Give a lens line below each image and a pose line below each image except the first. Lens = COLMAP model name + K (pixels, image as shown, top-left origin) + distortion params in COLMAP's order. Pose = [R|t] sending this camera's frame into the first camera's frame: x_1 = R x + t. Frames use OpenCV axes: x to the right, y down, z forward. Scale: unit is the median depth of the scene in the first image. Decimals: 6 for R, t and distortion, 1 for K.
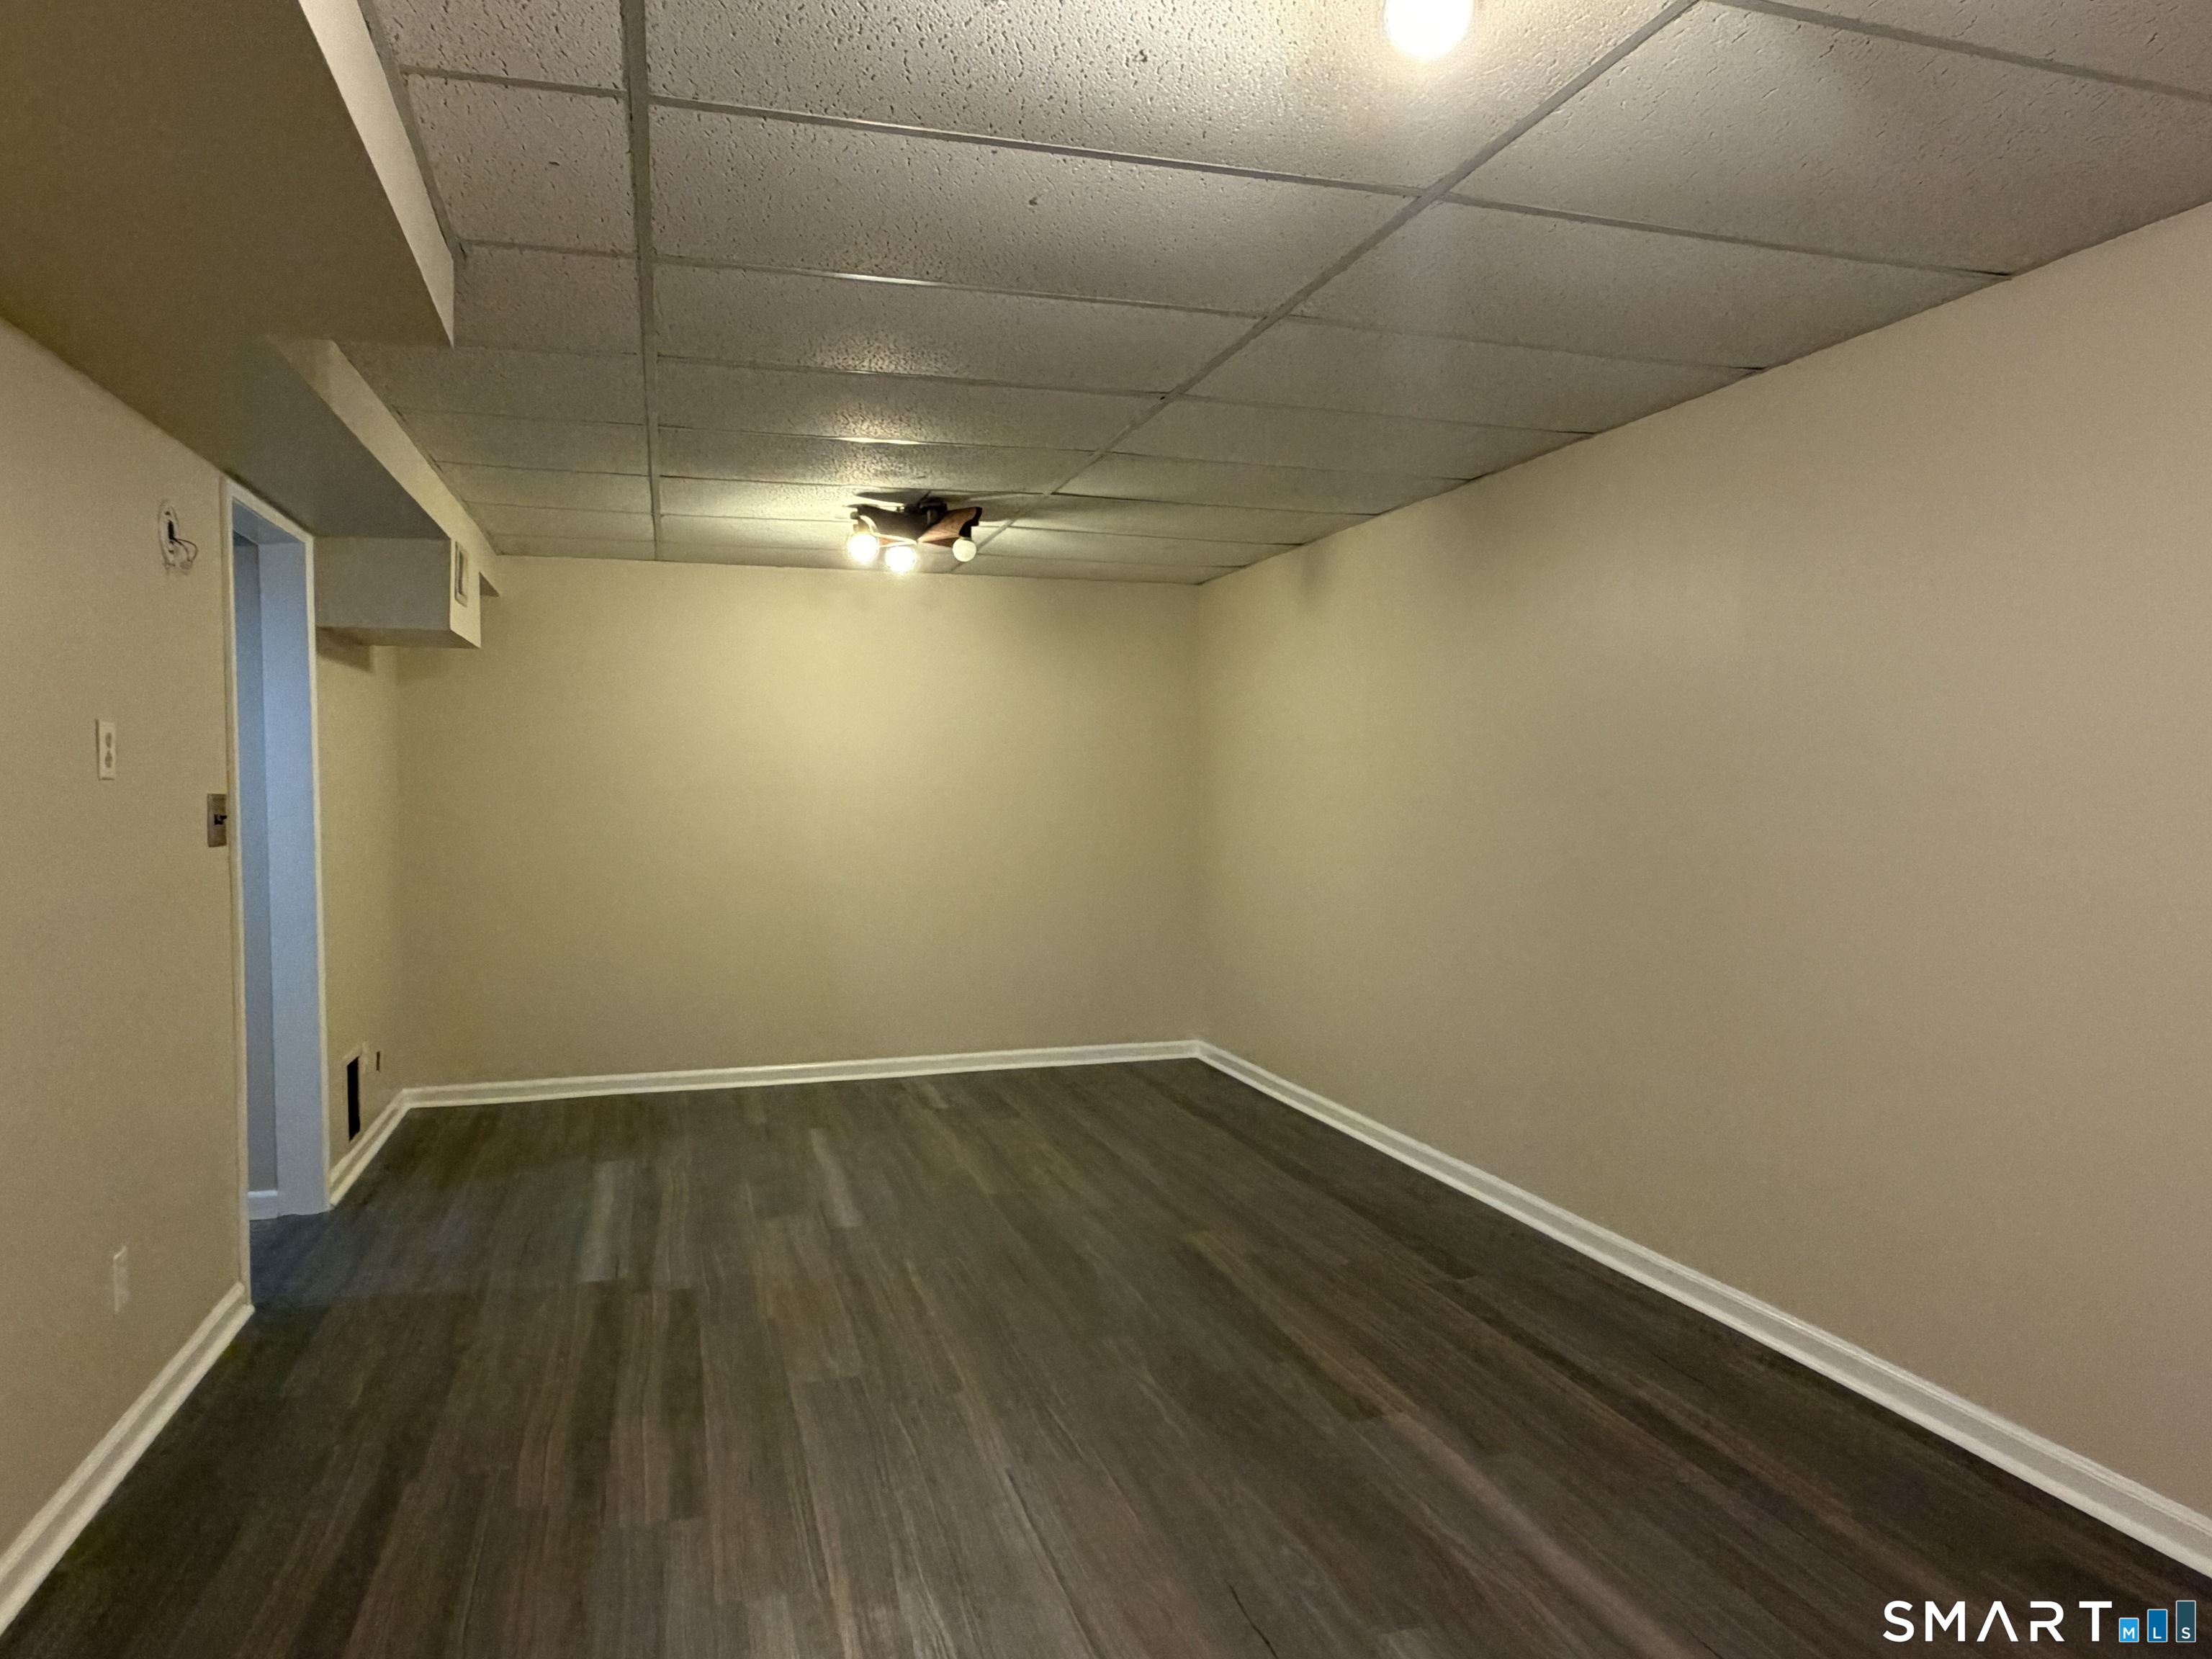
lens RADIAL K [[1408.1, 0, 1094.2], [0, 1408.1, 829.5], [0, 0, 1]] dist [0.008744, 0.004133]
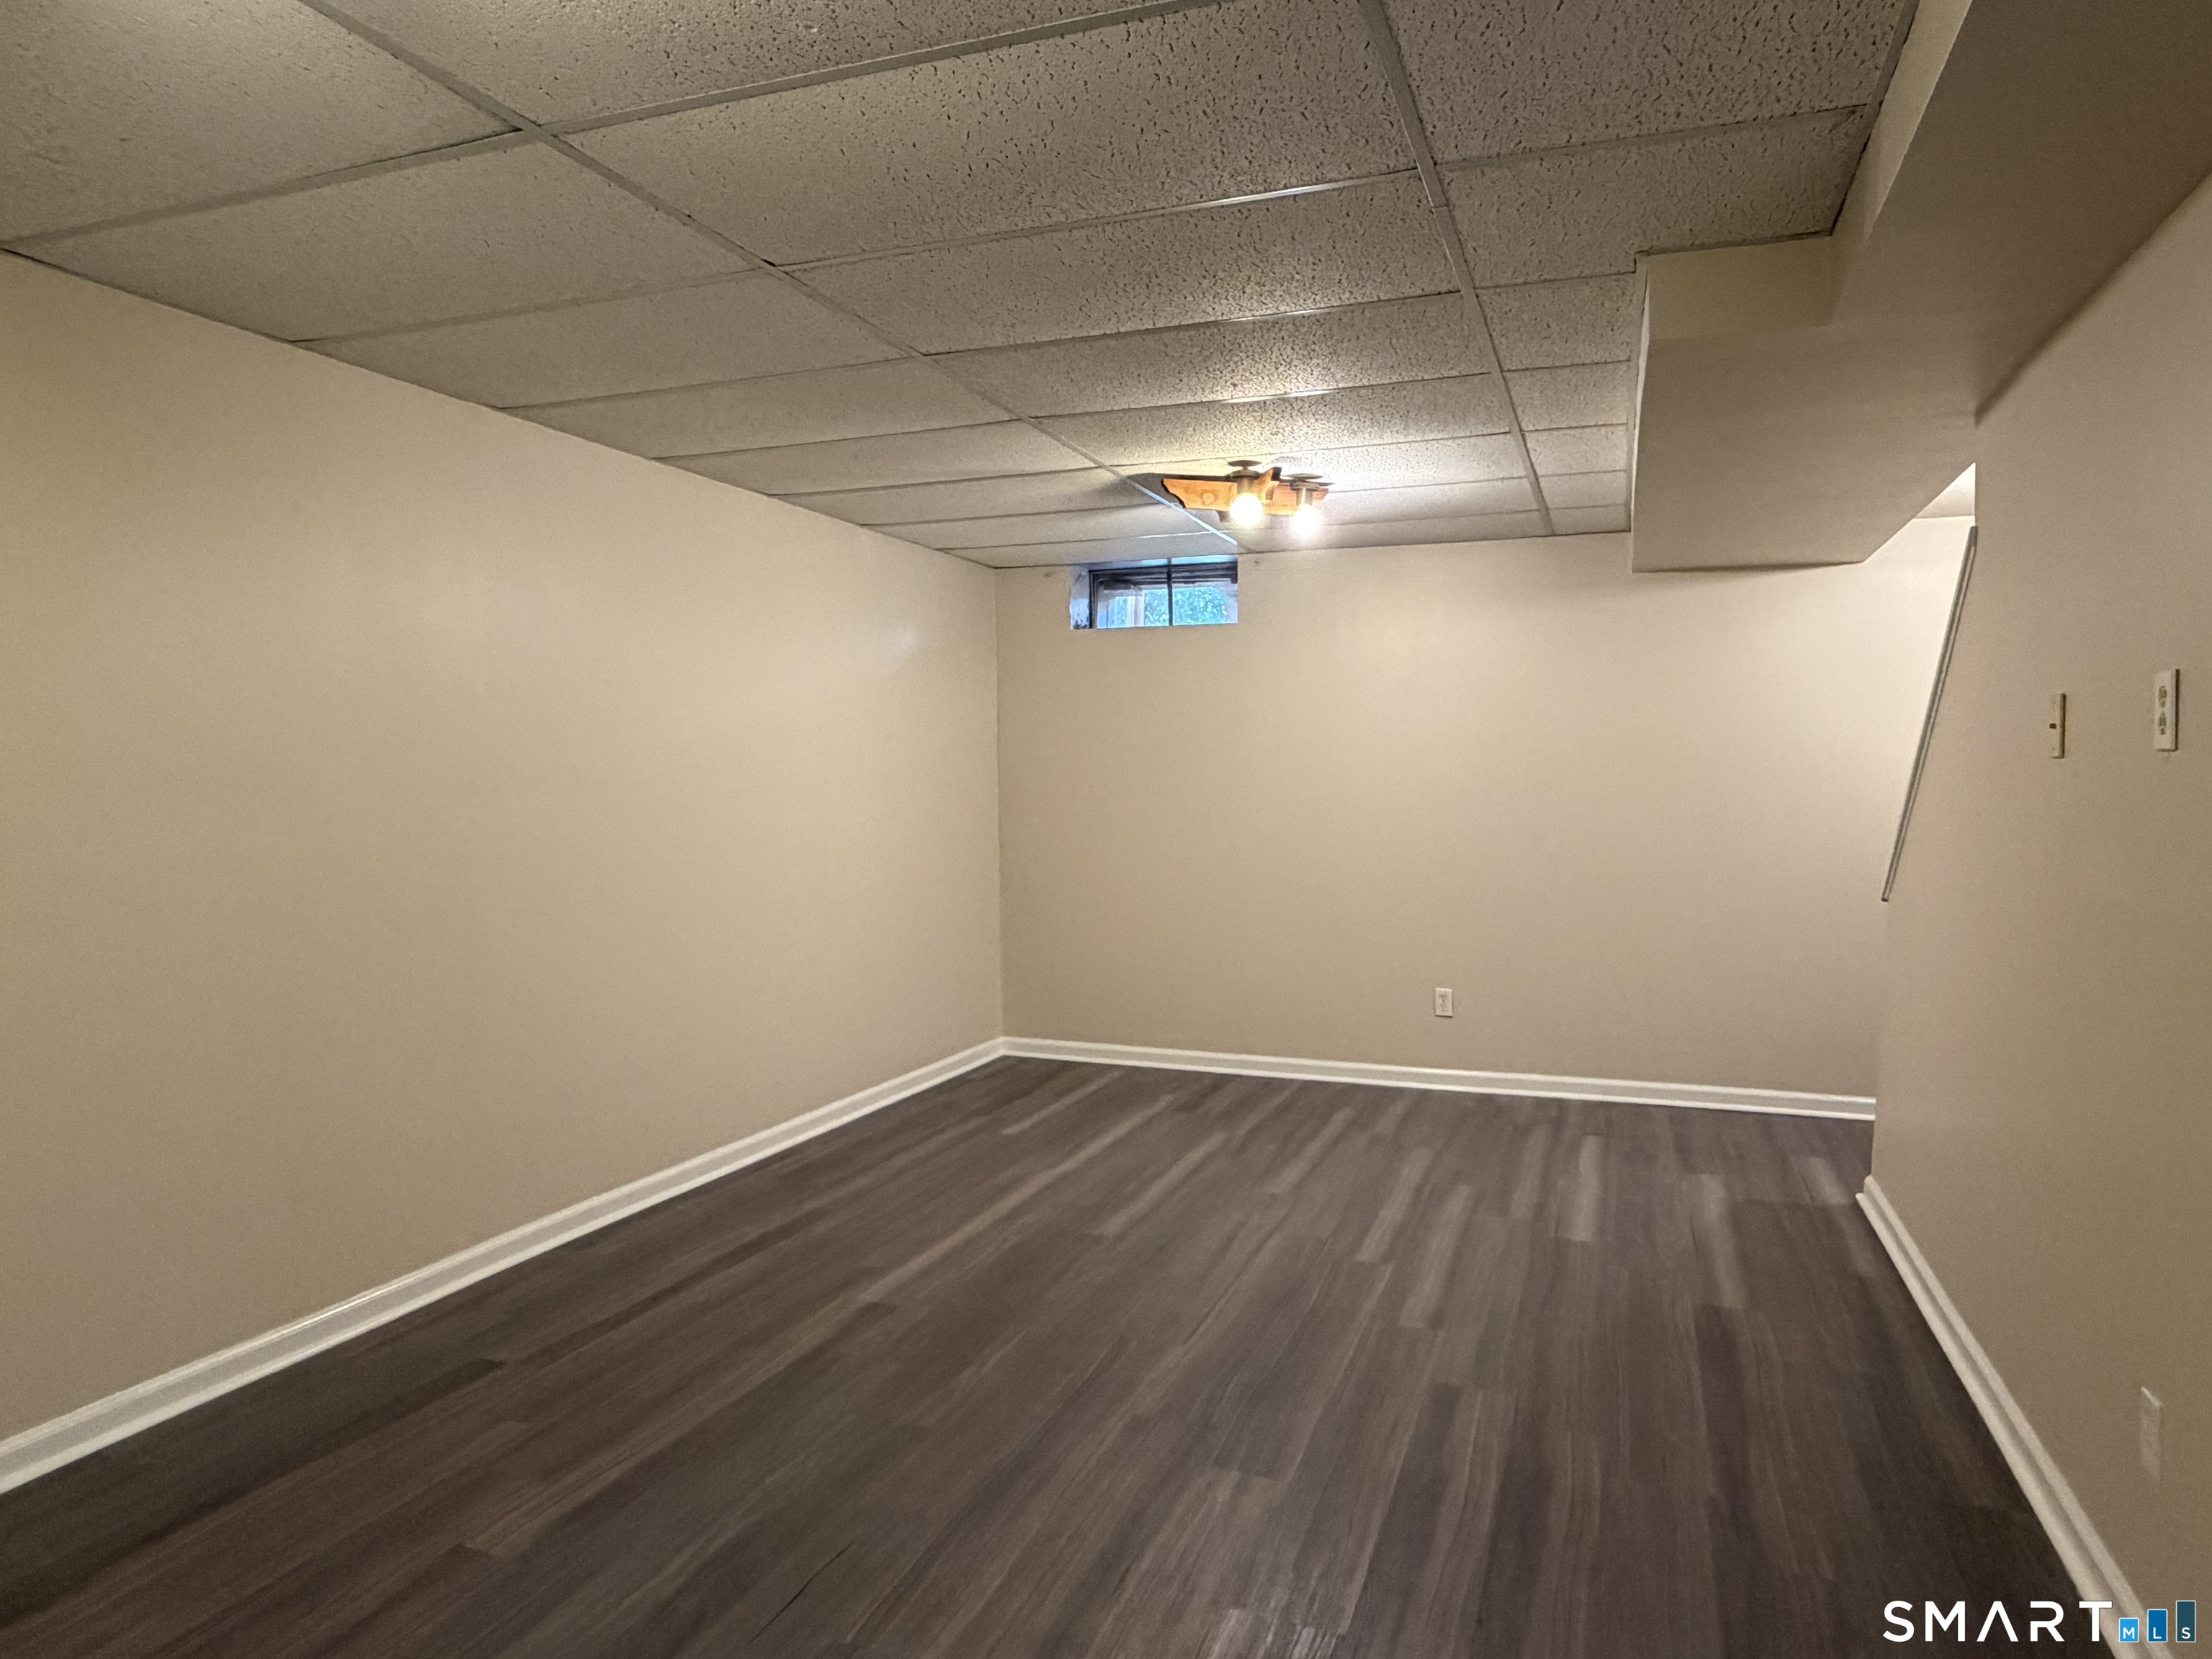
lens RADIAL K [[1408.1, 0, 1095.1], [0, 1408.1, 829.2], [0, 0, 1]] dist [0.008744, 0.004133]
pose [[-0.790569, -0.016585, 0.612148, -0.673098], [0.026315, 0.997790, 0.061018, -0.051191], [-0.611807, 0.064347, -0.788385, 1.821450]]
